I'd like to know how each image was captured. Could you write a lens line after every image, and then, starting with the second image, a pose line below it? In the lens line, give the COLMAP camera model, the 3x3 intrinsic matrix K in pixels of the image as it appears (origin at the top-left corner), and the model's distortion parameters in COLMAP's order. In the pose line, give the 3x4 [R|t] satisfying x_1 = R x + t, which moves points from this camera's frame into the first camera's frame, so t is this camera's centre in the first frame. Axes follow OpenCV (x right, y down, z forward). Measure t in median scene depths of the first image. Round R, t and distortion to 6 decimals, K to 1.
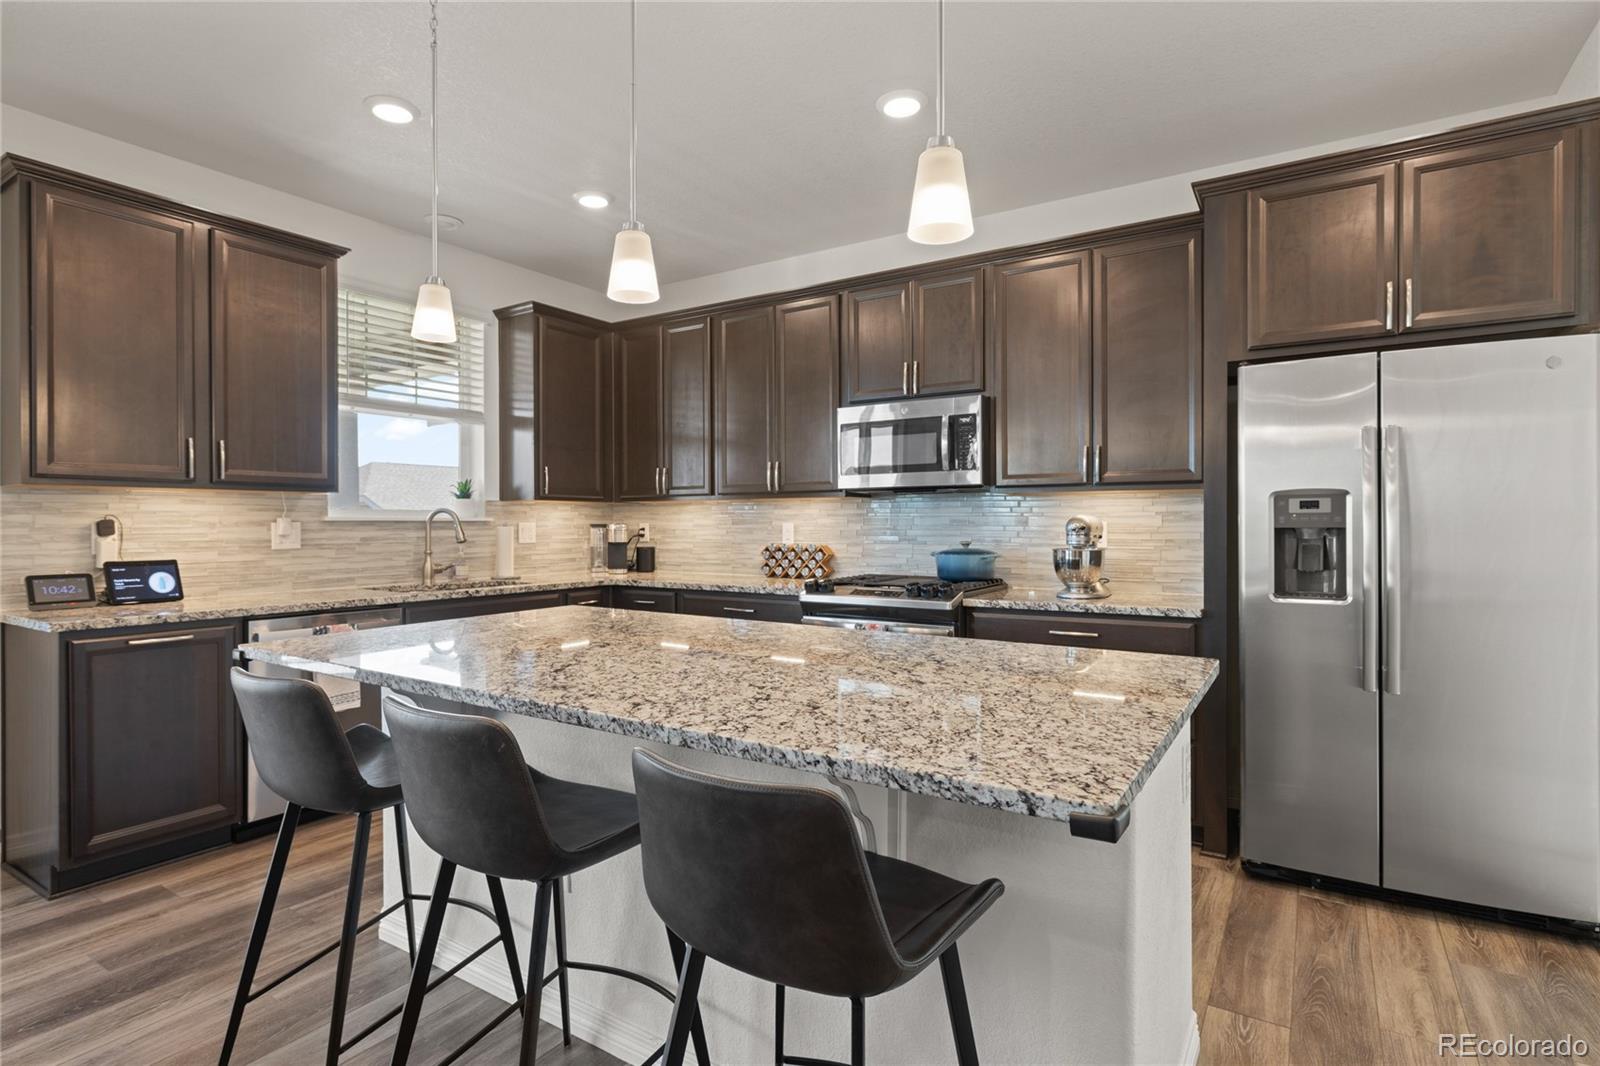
lens RADIAL K [[822.0, 0, 795.9], [0, 822.0, 530.4], [0, 0, 1]] dist [0.002409, 0.000900]
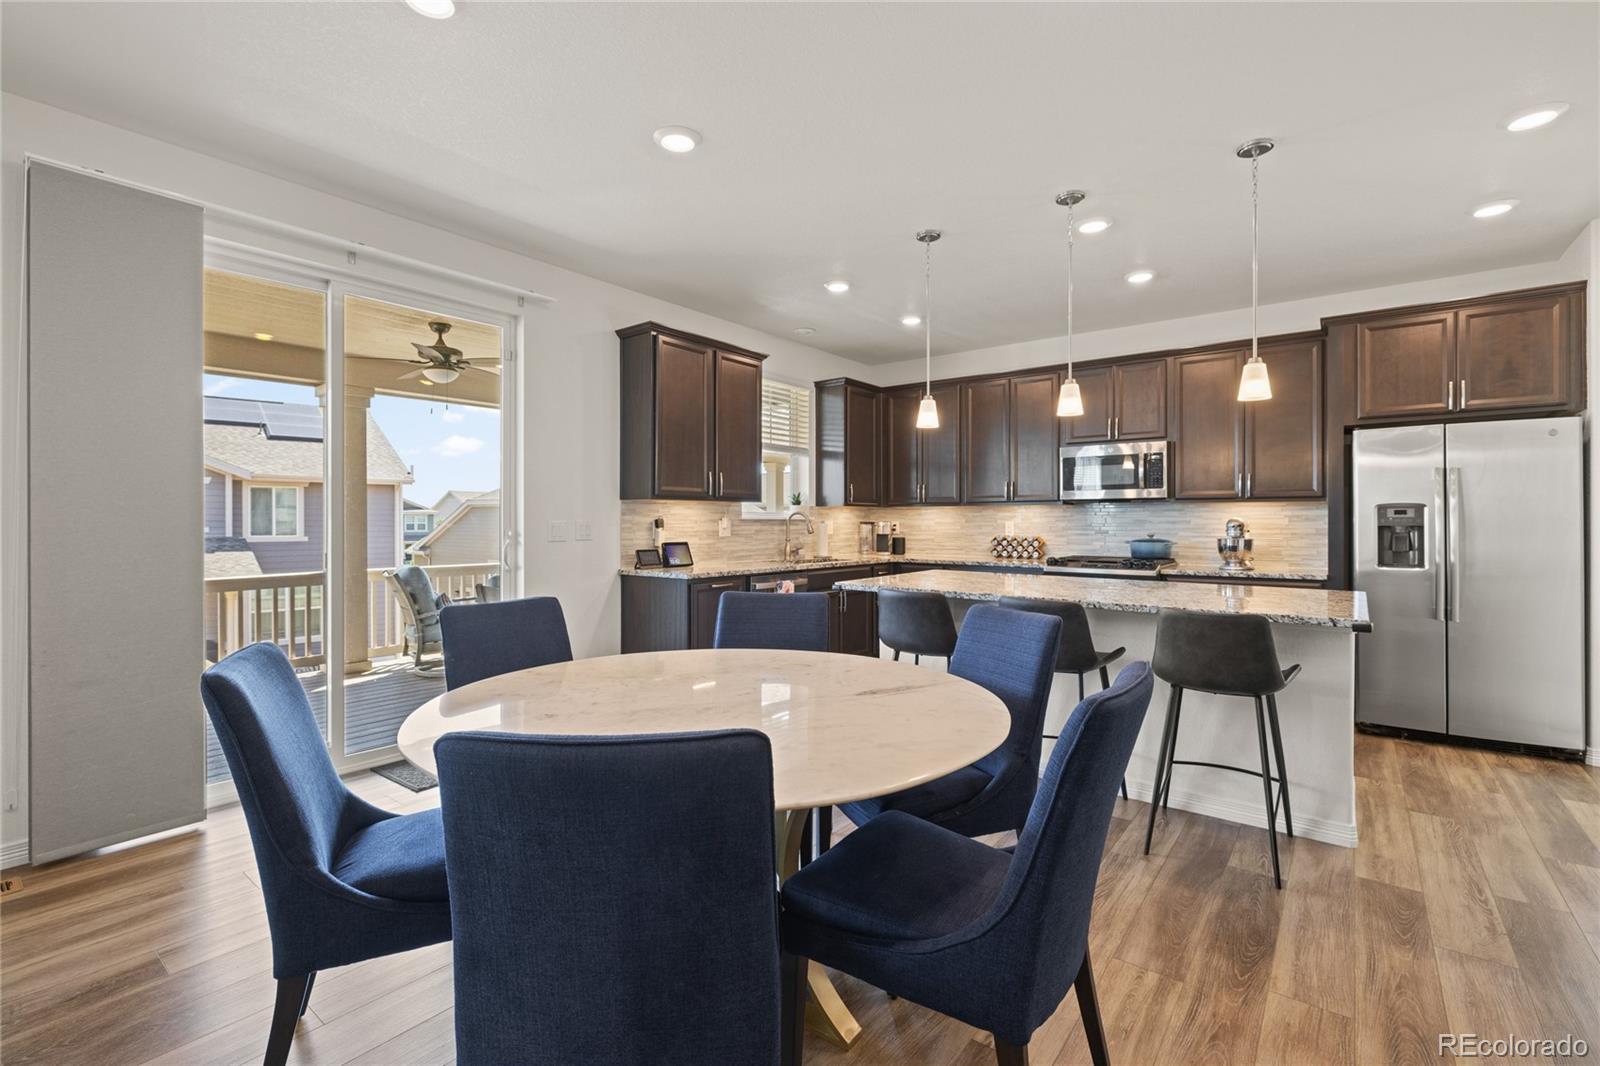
lens RADIAL K [[725.3, 0, 798.3], [0, 725.3, 521.4], [0, 0, 1]] dist [0.001591, 0.000816]
pose [[0.996367, 0.003013, -0.085106, -0.358935], [-0.003663, 0.999965, -0.007484, 0.002438], [0.085080, 0.007769, 0.996344, -0.442353]]
